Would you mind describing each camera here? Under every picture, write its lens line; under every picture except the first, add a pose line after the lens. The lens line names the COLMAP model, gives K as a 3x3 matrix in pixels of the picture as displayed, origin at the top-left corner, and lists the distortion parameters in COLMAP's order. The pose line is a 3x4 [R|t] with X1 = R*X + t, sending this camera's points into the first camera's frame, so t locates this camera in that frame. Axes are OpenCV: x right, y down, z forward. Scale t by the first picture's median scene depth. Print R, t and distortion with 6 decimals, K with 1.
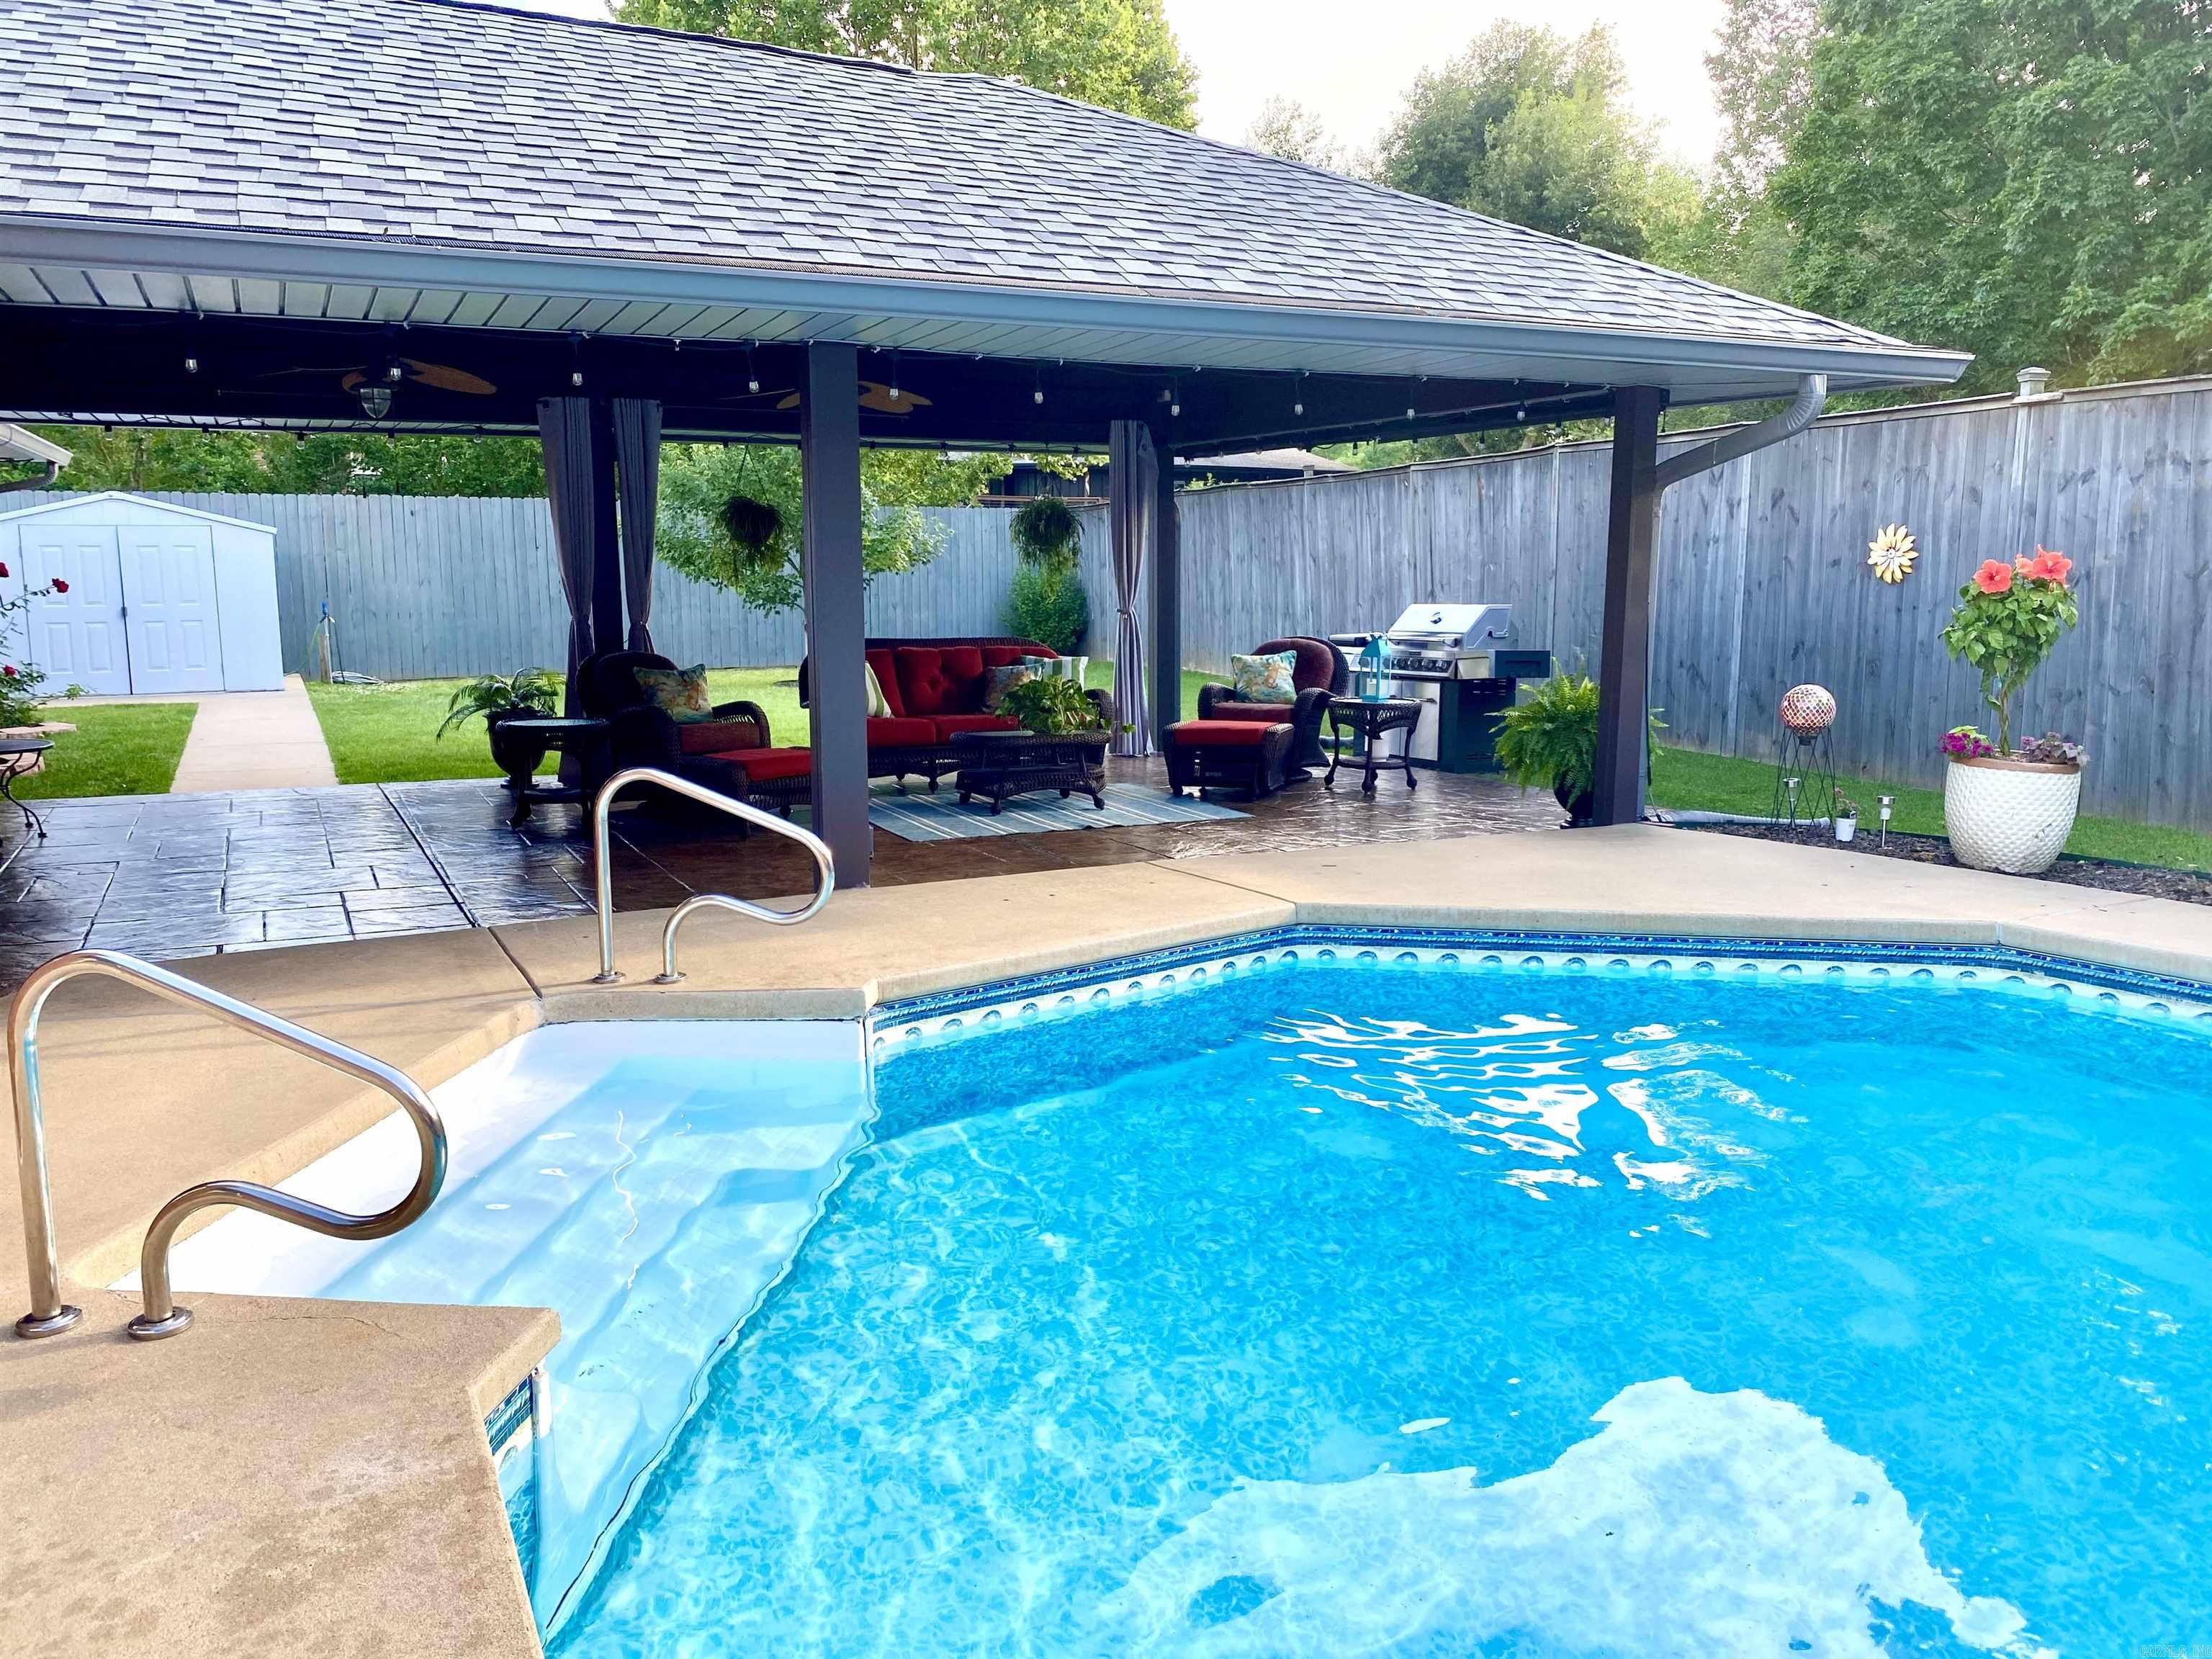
lens RADIAL K [[1721.1, 0, 1106.0], [0, 1721.1, 829.5], [0, 0, 1]] dist [0.107360, -0.160479]
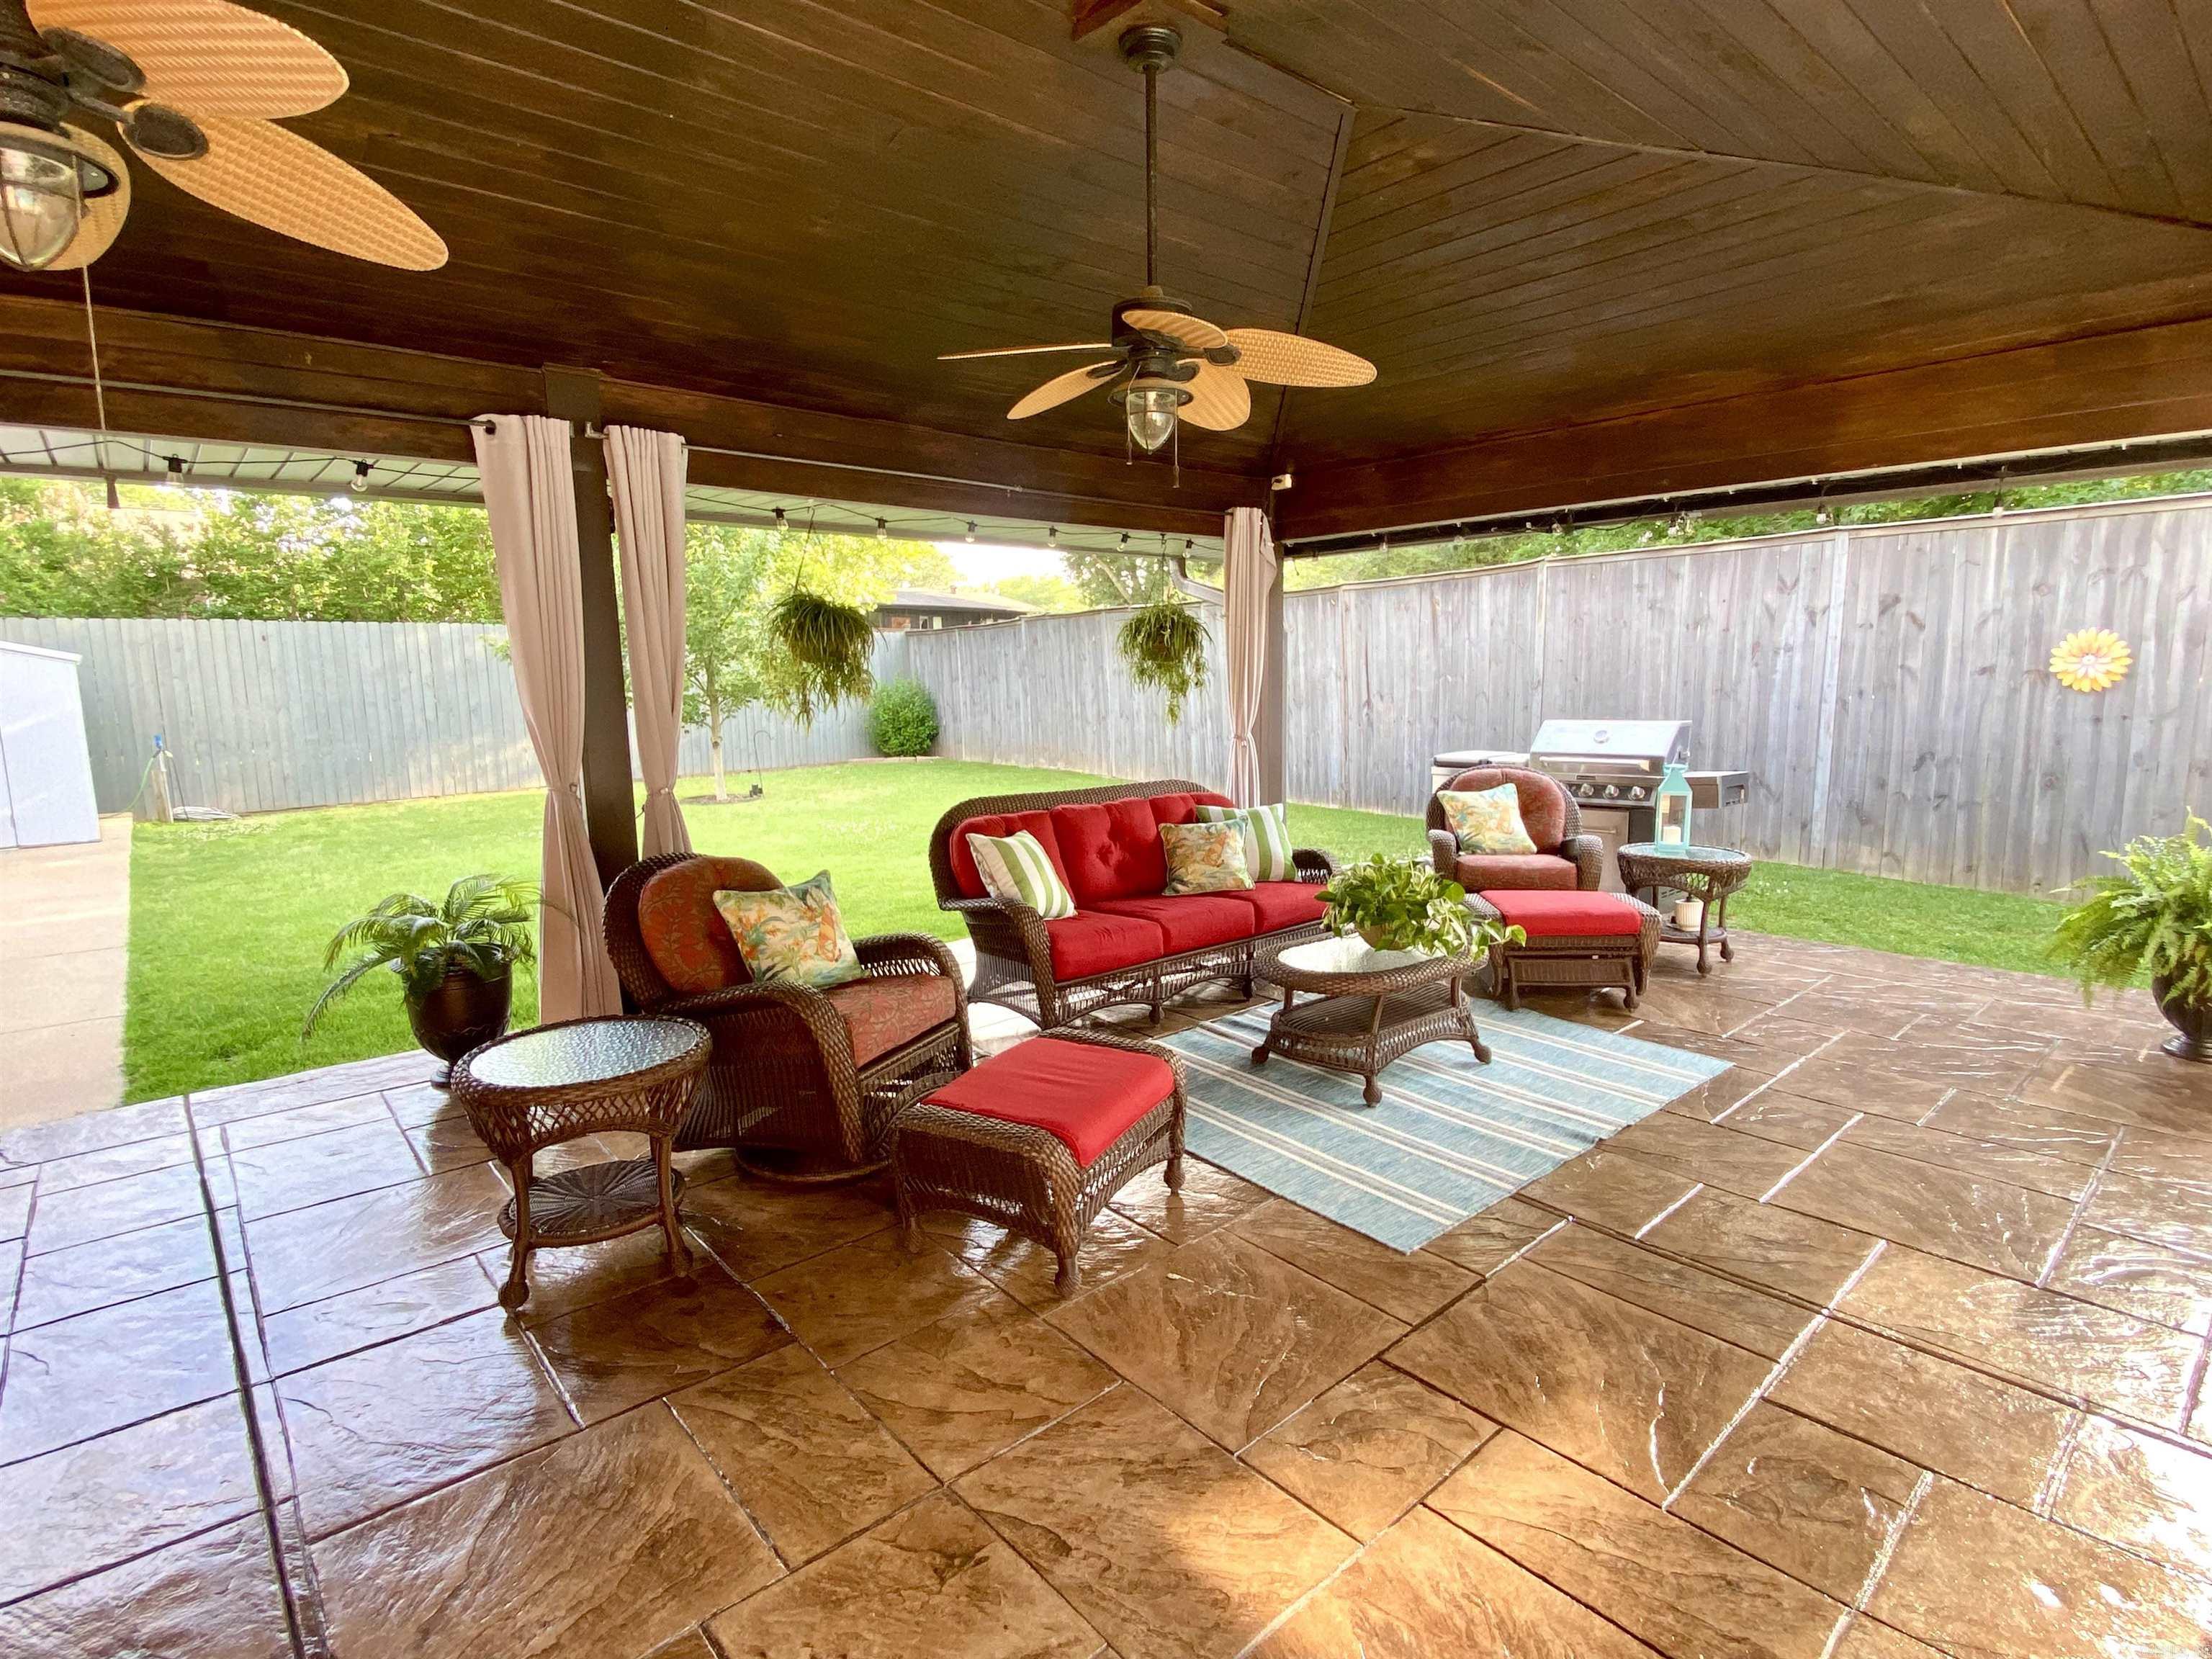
lens RADIAL K [[1114.1, 0, 1130.2], [0, 1114.1, 839.1], [0, 0, 1]] dist [0.043044, -0.032475]
pose [[0.964353, -0.052408, 0.259379, -0.193357], [0.053901, 0.998545, 0.001359, -0.084472], [-0.259073, 0.012670, 0.965775, 0.512723]]
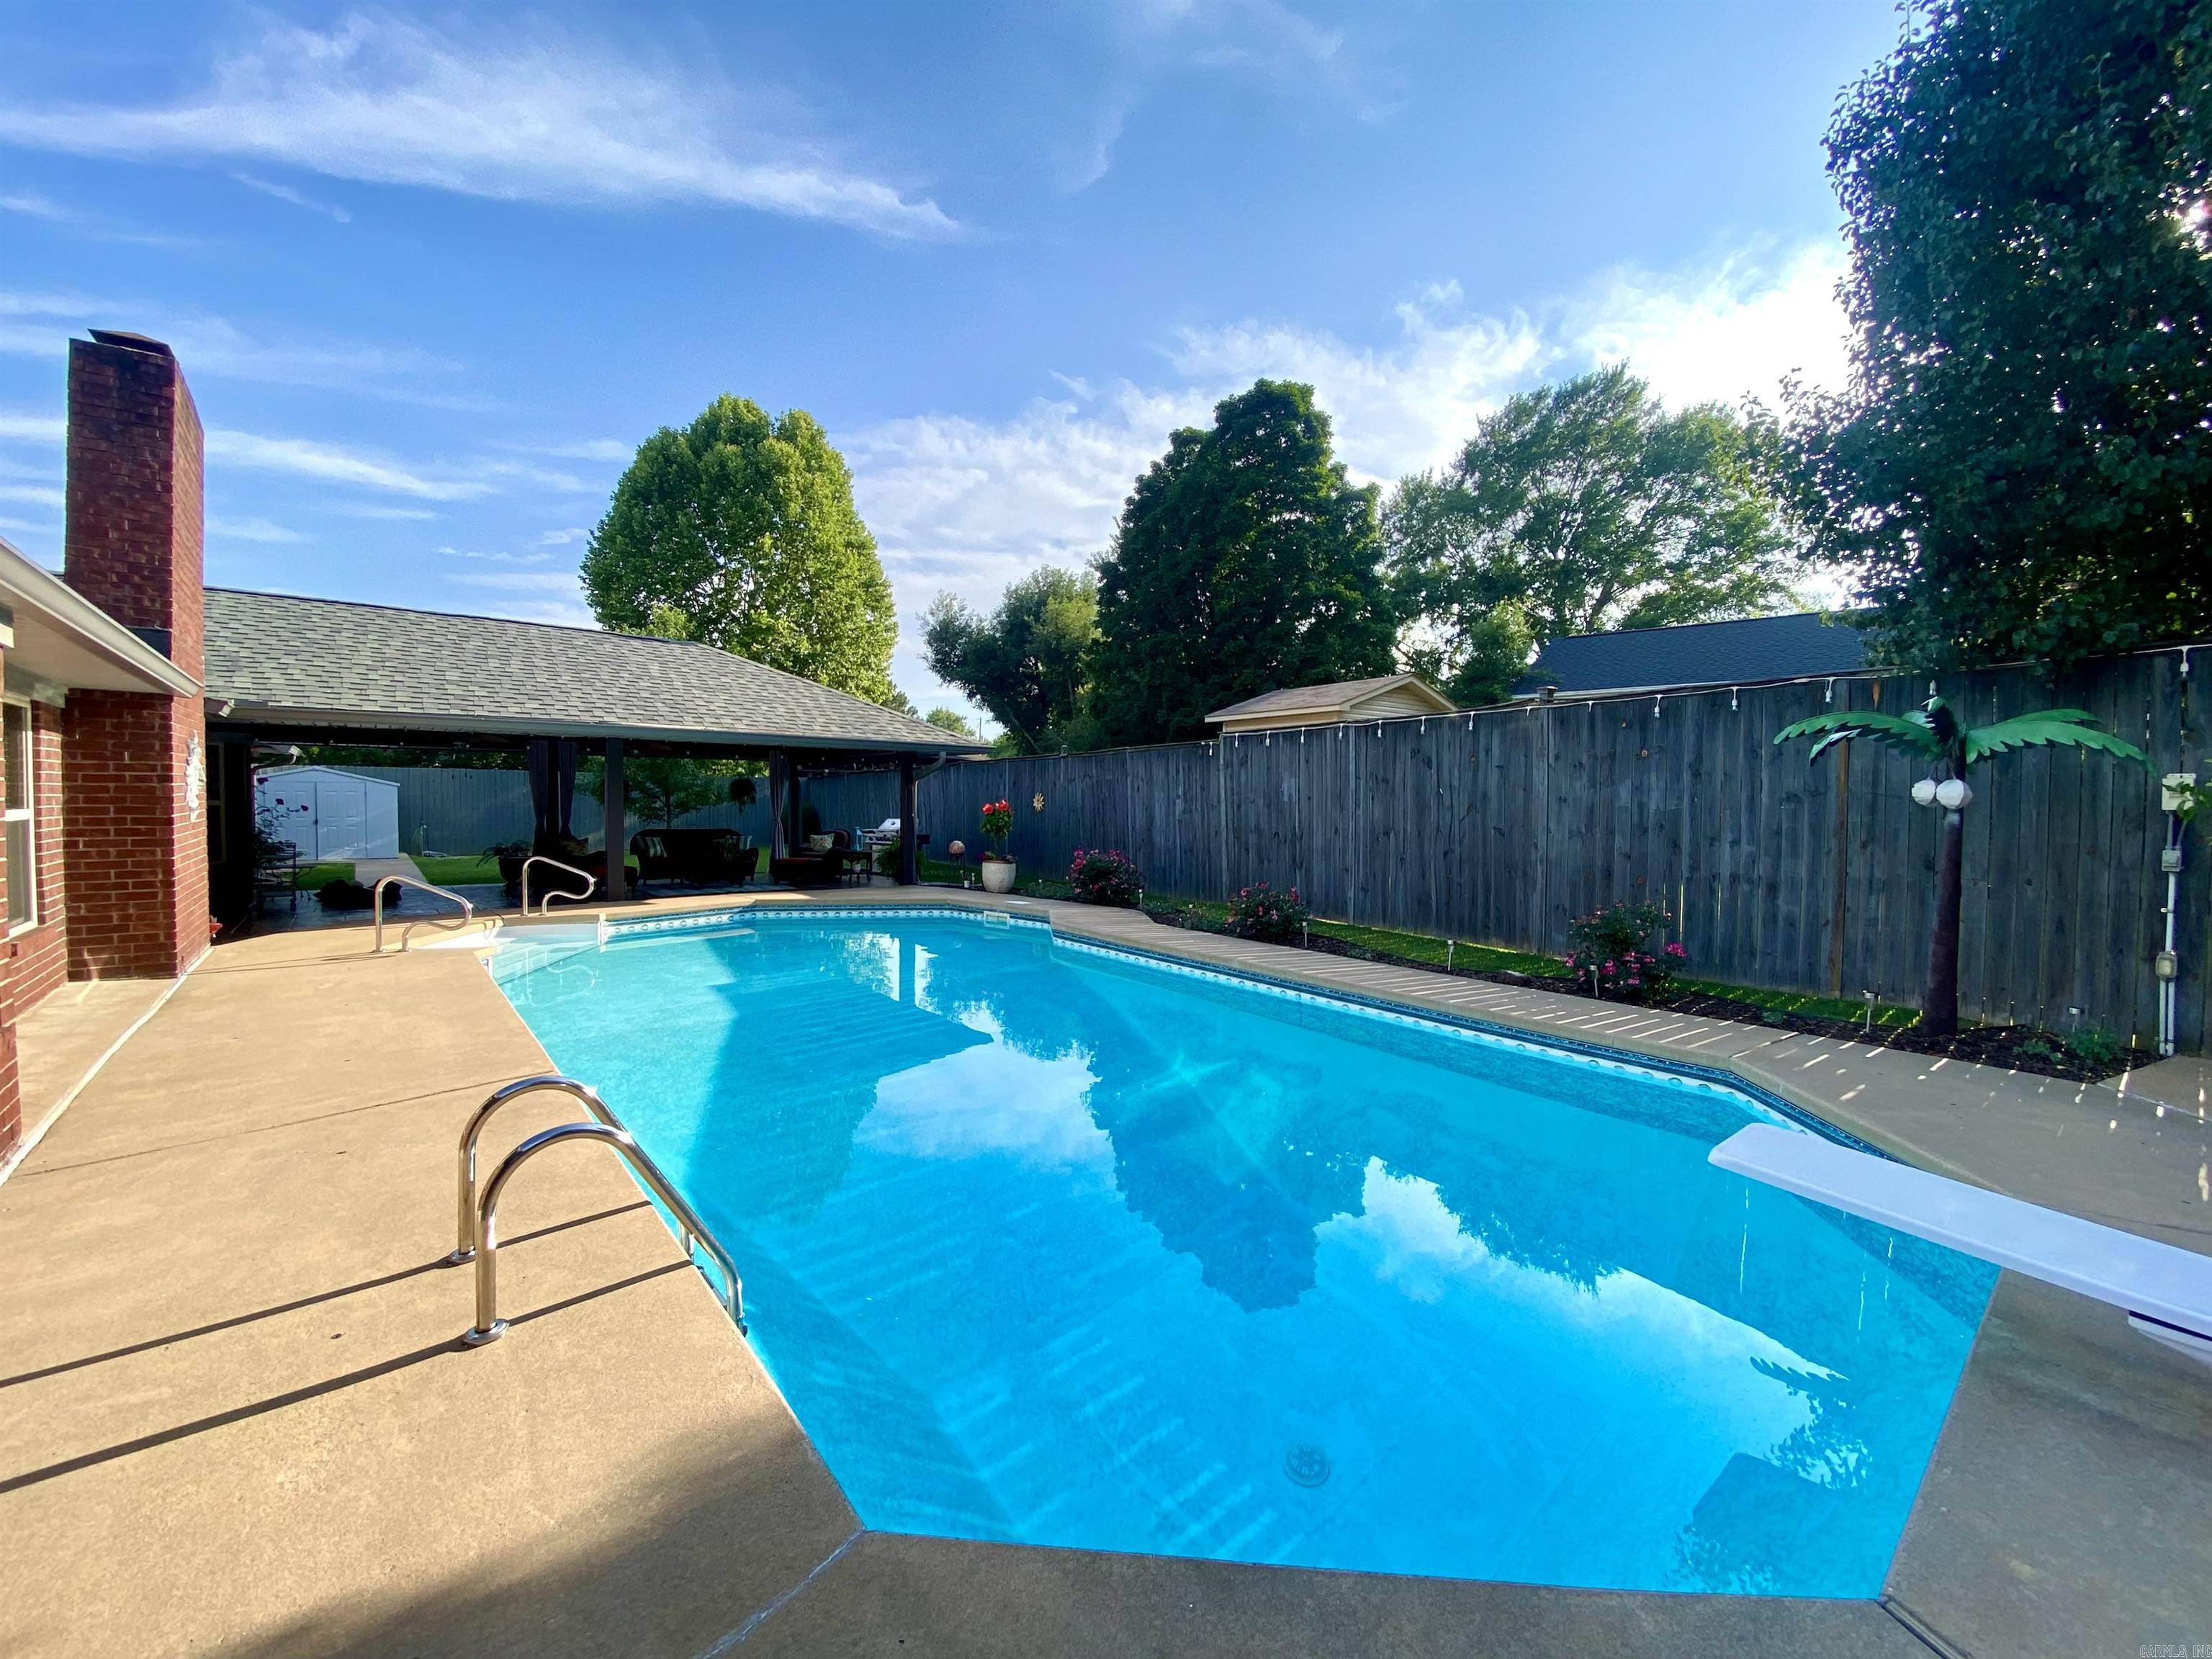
lens RADIAL K [[874.7, 0, 1106.0], [0, 874.7, 829.5], [0, 0, 1]] dist [0.000263, -0.000046]
pose [[0.967552, 0.001824, 0.252667, 0.164413], [0.029596, 0.992272, -0.120498, 0.065600], [-0.250935, 0.124066, 0.960021, -0.416184]]
